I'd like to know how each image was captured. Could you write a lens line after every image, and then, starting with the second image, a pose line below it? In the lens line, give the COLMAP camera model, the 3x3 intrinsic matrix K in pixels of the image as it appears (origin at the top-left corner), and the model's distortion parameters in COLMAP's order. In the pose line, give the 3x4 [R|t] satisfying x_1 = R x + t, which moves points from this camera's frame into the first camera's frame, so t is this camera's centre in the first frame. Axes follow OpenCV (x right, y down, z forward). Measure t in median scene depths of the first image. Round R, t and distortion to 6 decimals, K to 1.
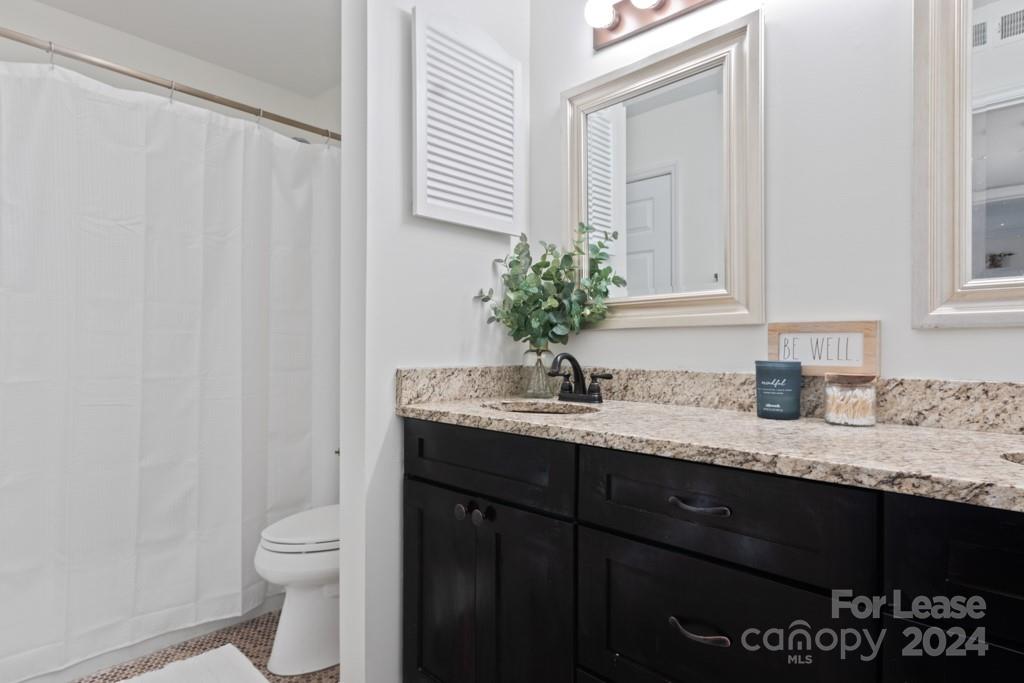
lens RADIAL K [[525.3, 0, 506.5], [0, 525.3, 347.2], [0, 0, 1]] dist [0.006663, -0.001035]
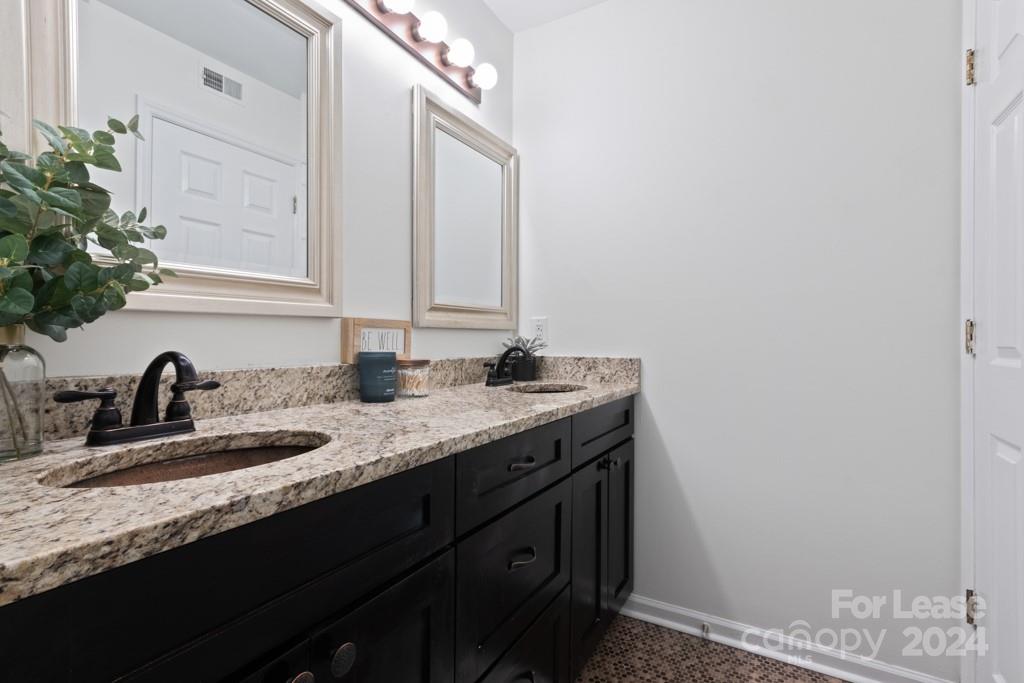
lens RADIAL K [[491.6, 0, 505.5], [0, 491.6, 337.5], [0, 0, 1]] dist [0.005322, 0.001675]
pose [[-0.222295, -0.003941, 0.974972, -0.554928], [-0.007137, 0.999972, 0.002415, -0.009177], [-0.974953, -0.006421, -0.222317, 0.893220]]
